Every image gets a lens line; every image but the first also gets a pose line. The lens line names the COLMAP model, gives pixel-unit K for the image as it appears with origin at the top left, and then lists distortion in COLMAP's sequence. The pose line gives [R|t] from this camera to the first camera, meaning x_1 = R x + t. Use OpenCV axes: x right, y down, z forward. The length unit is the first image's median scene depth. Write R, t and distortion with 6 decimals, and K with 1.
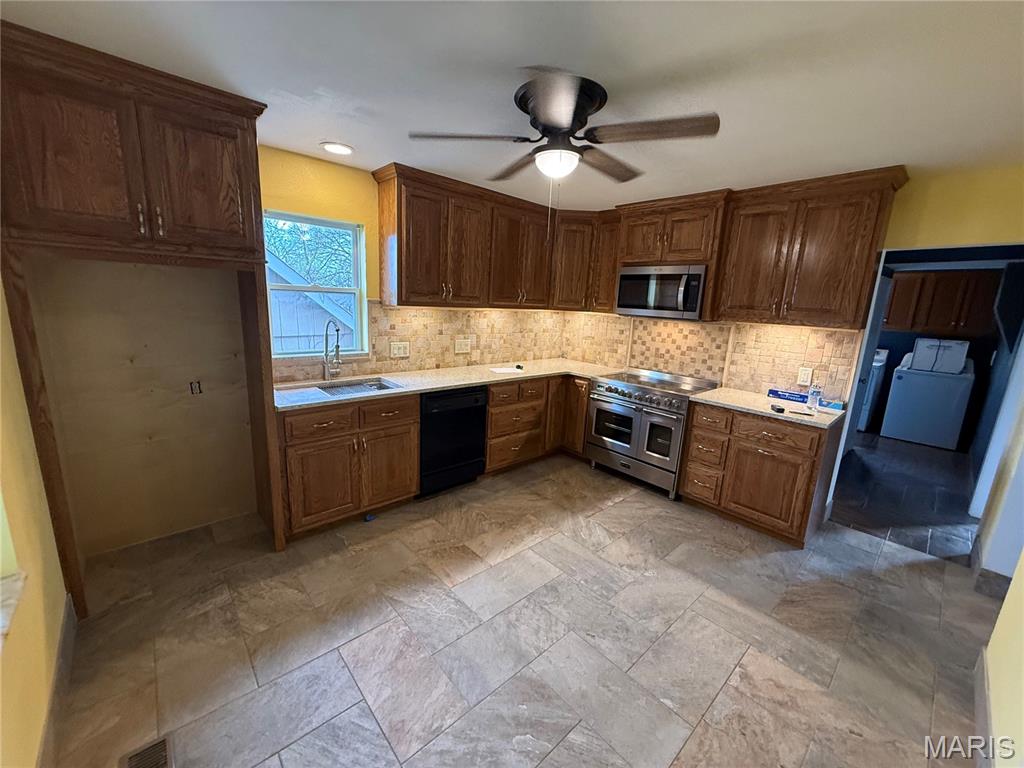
lens RADIAL K [[407.2, 0, 509.7], [0, 407.2, 382.2], [0, 0, 1]] dist [0.000143, -0.000016]
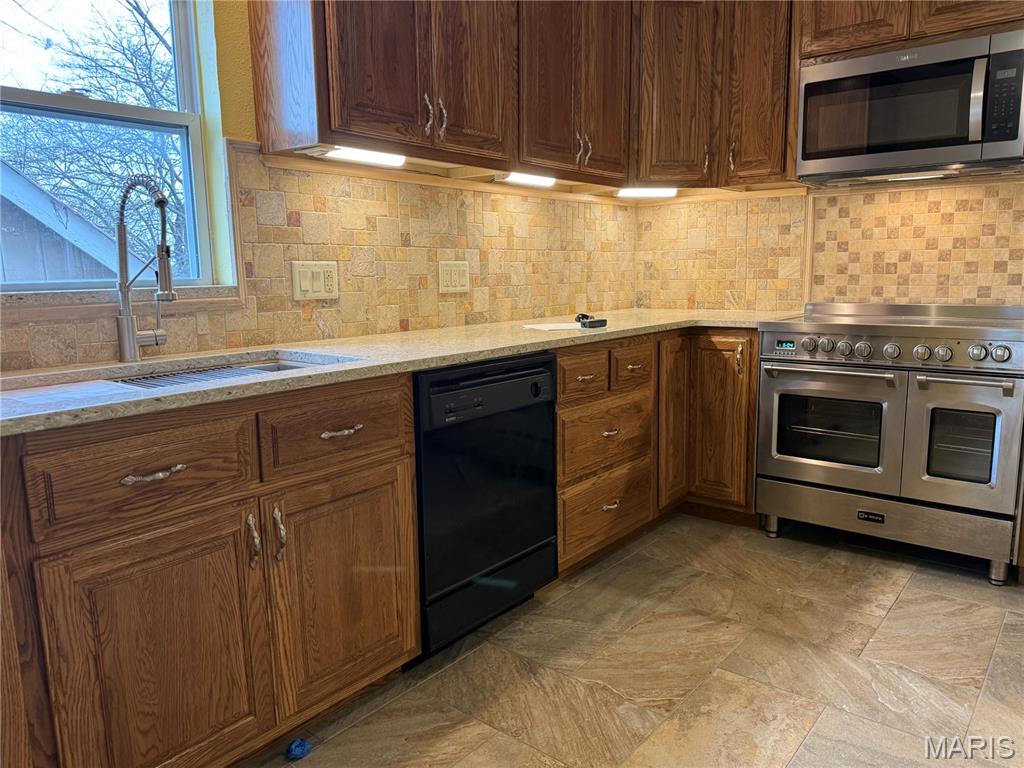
lens RADIAL K [[723.1, 0, 512.8], [0, 723.1, 379.8], [0, 0, 1]] dist [0.049066, -0.072278]
pose [[0.986000, -0.089185, 0.140890, -0.190682], [0.095790, 0.994565, -0.040801, 0.058966], [-0.136486, 0.053726, 0.989184, 0.302214]]
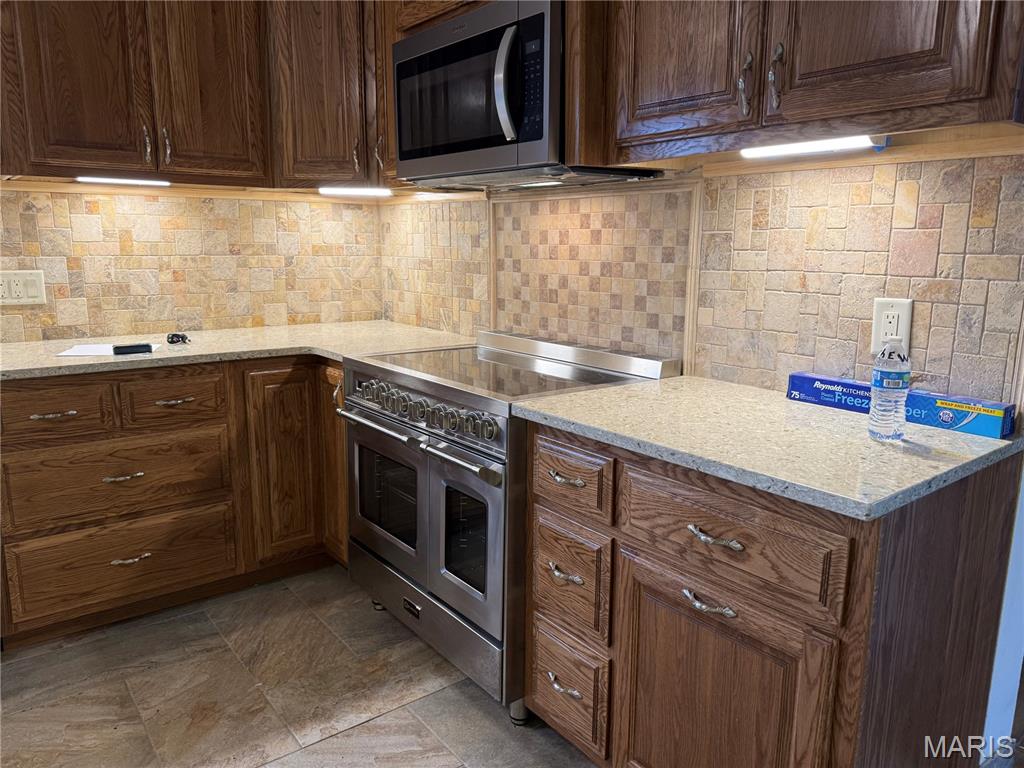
lens RADIAL K [[723.1, 0, 522.6], [0, 723.1, 383.2], [0, 0, 1]] dist [0.049066, -0.072278]
pose [[0.997225, -0.026065, -0.069741, 0.447497], [0.025141, 0.999585, -0.014094, 0.024898], [0.070079, 0.012302, 0.997466, 0.408450]]
